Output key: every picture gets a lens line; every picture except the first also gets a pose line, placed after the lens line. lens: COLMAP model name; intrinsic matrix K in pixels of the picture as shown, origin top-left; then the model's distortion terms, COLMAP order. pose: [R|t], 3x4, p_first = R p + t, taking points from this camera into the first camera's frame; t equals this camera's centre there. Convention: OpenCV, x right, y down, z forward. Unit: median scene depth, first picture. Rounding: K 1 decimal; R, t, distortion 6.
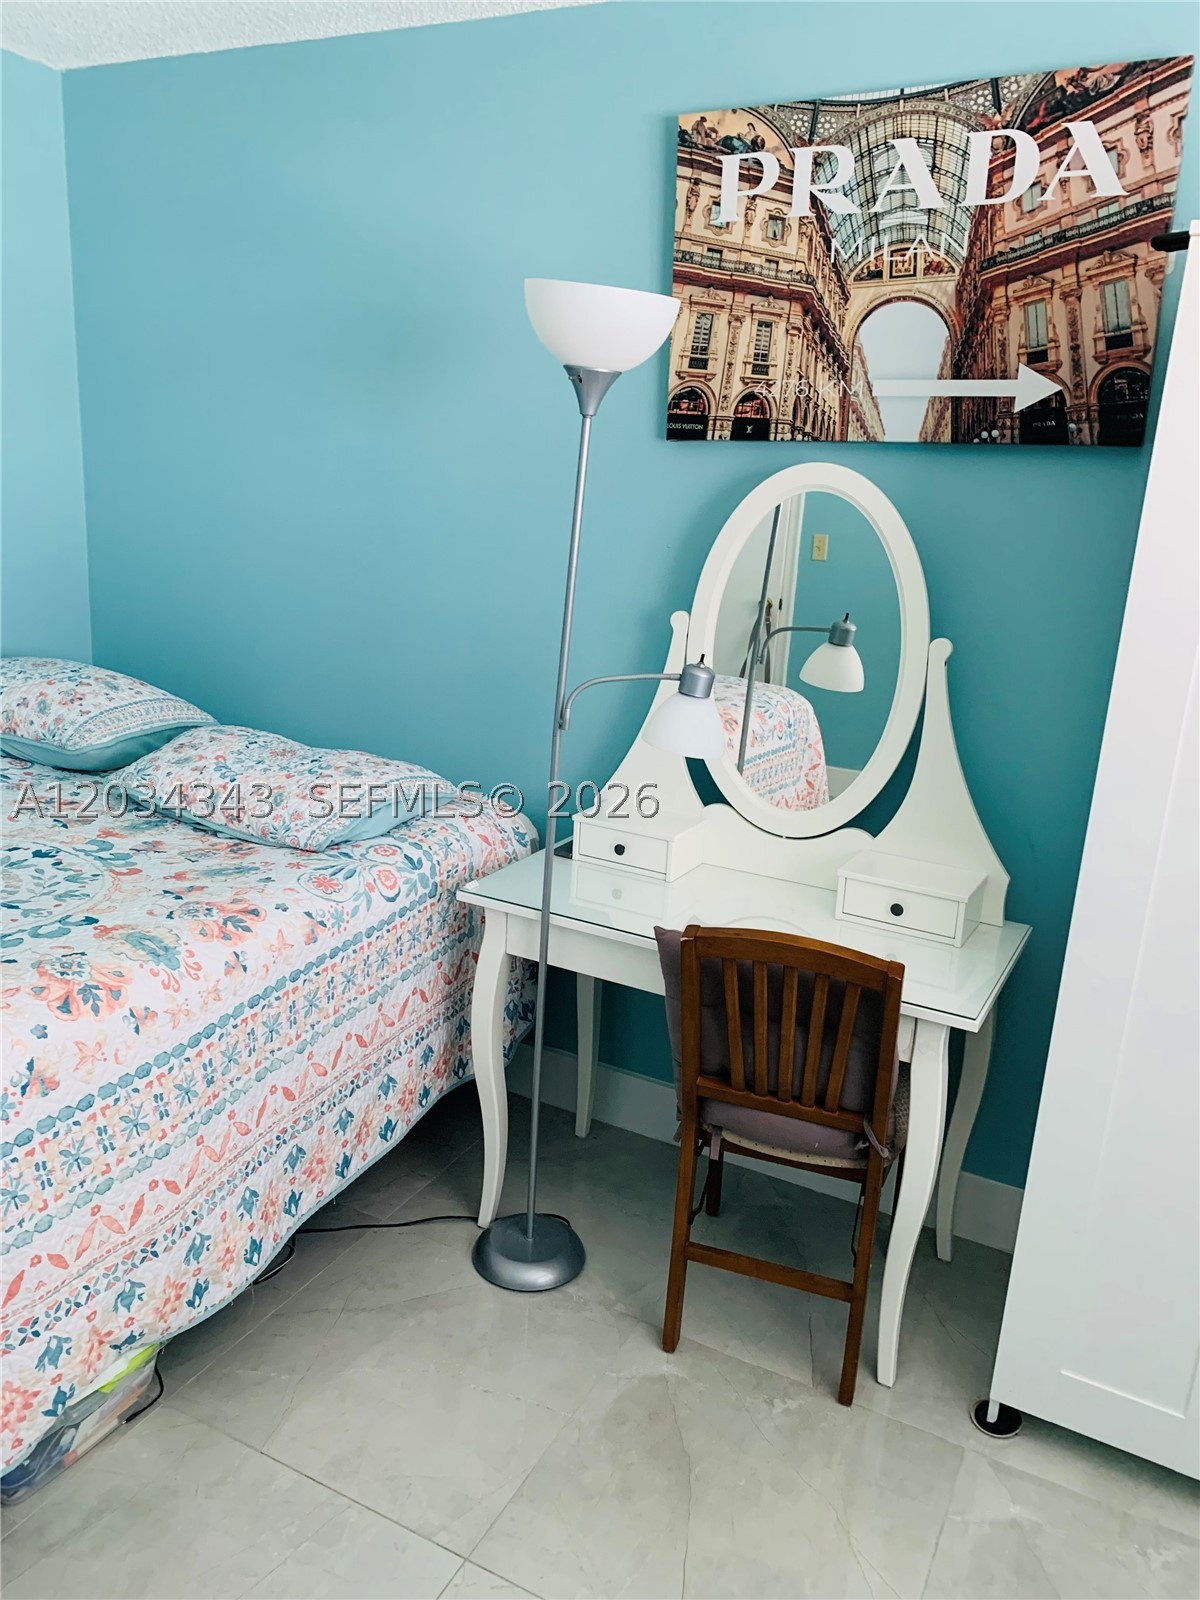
lens RADIAL K [[1223.0, 0, 600.0], [0, 1223.0, 800.0], [0, 0, 1]] dist [0.011591, 0.005507]
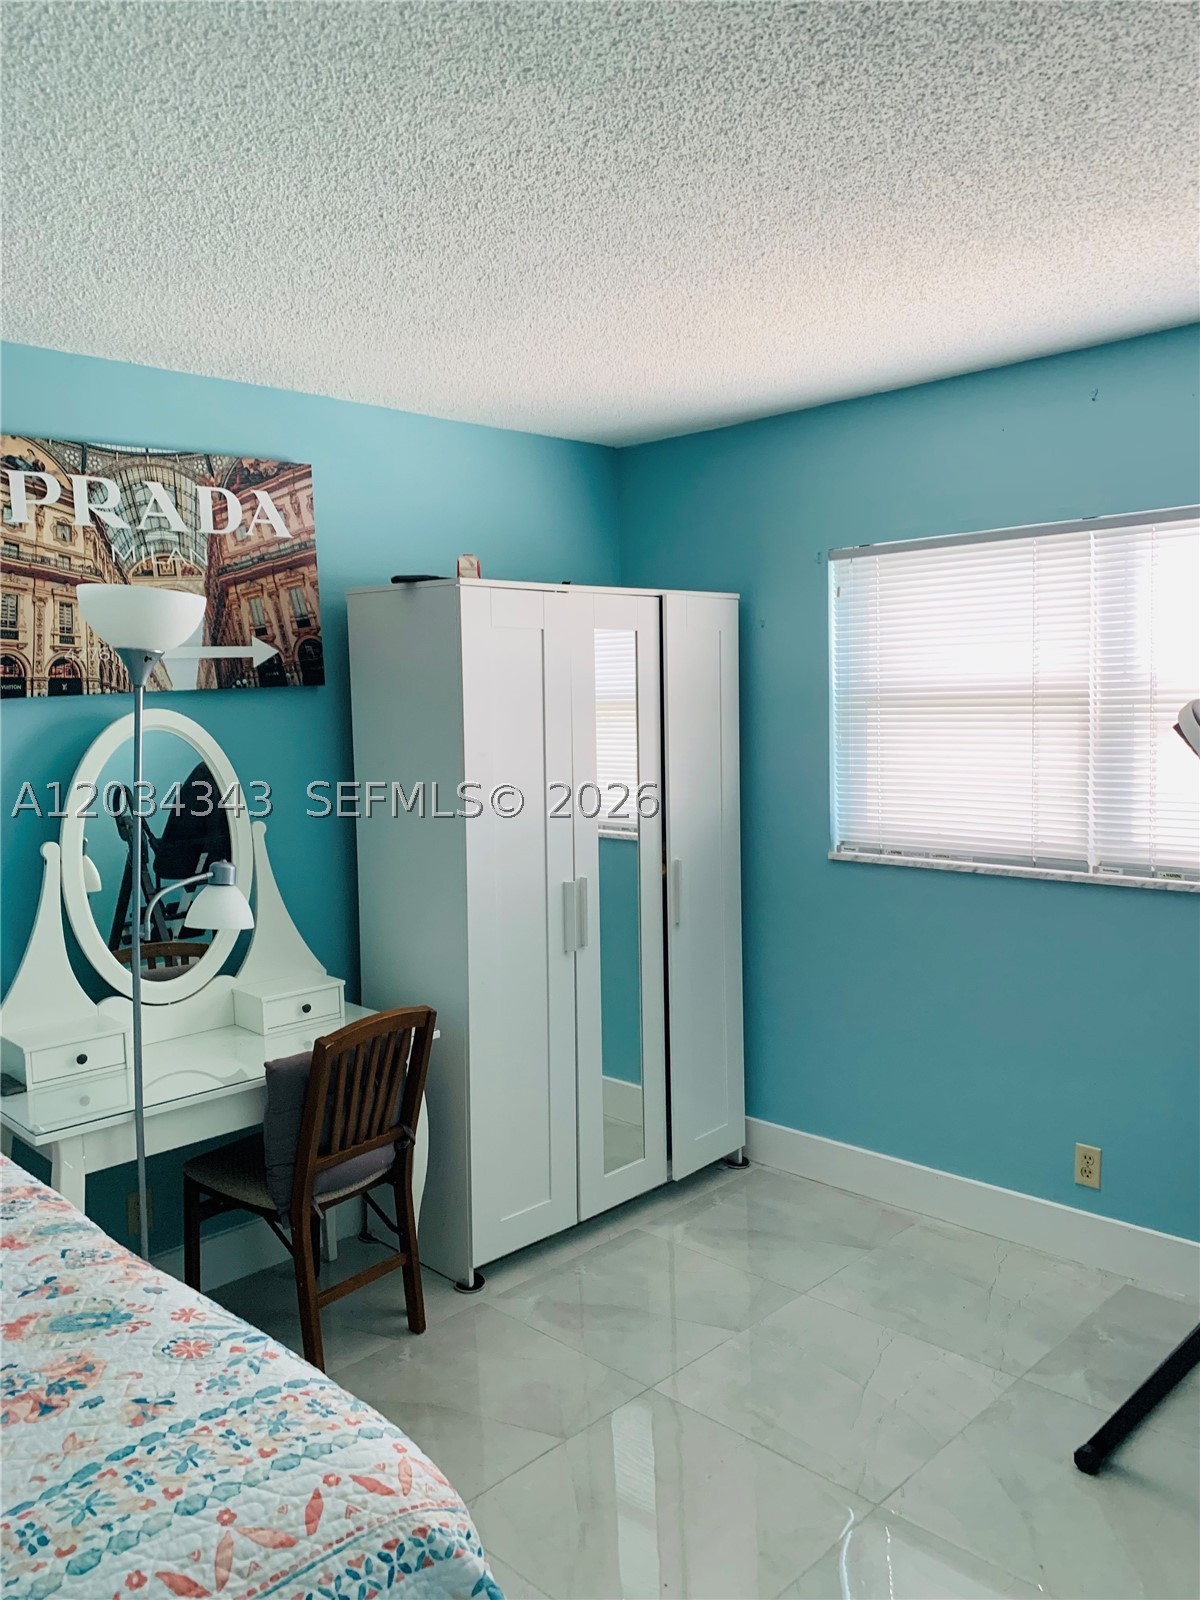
lens RADIAL K [[1223.0, 0, 600.0], [0, 1223.0, 800.0], [0, 0, 1]] dist [0.011591, 0.005507]
pose [[0.313197, -0.156104, 0.936771, -0.939585], [0.270296, 0.960255, 0.069647, -0.149930], [-0.910411, 0.231392, 0.342943, 0.143581]]
